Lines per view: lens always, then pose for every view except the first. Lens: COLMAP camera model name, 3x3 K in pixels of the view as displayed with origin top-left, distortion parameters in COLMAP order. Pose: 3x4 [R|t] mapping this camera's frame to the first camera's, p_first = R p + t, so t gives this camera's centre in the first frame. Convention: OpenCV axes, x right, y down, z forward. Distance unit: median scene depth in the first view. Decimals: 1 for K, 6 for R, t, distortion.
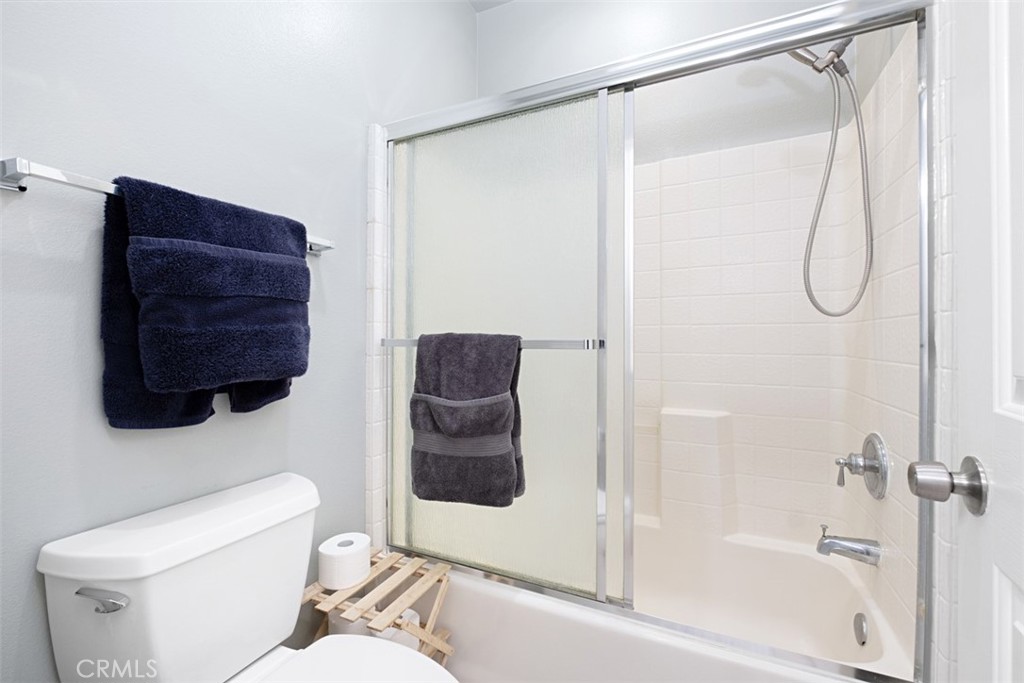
lens RADIAL K [[437.6, 0, 513.2], [0, 437.6, 336.5], [0, 0, 1]] dist [0.003156, -0.005904]
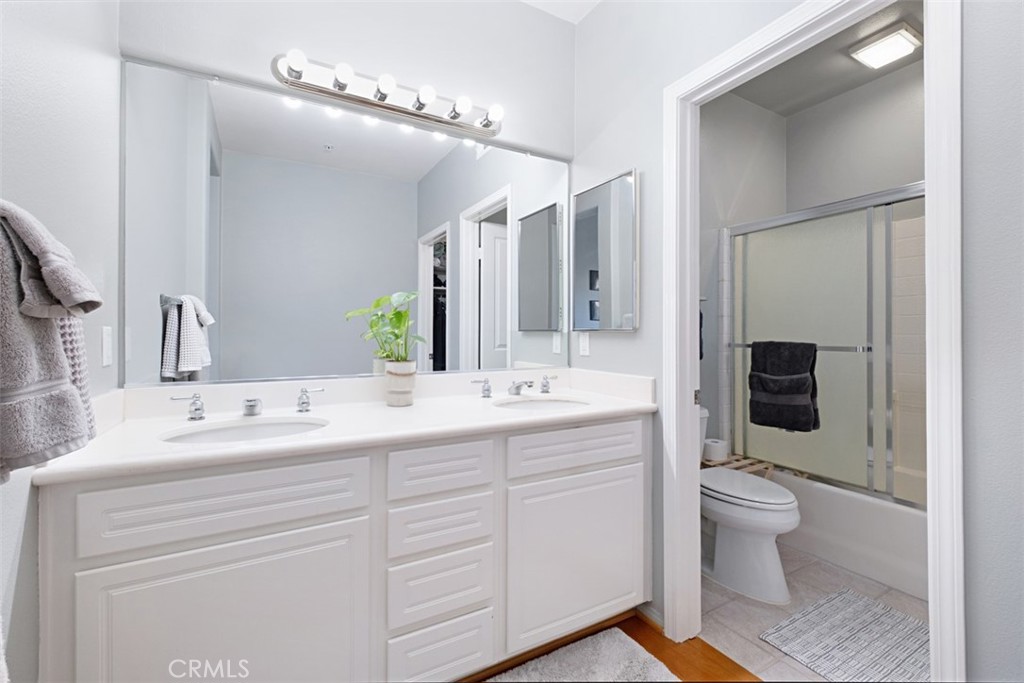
lens RADIAL K [[437.6, 0, 513.2], [0, 437.6, 336.5], [0, 0, 1]] dist [0.003156, -0.005904]
pose [[0.814950, 0.000431, -0.579531, 0.043426], [0.010042, 0.999839, 0.014865, -0.070241], [0.579444, -0.017934, 0.814815, -1.241599]]
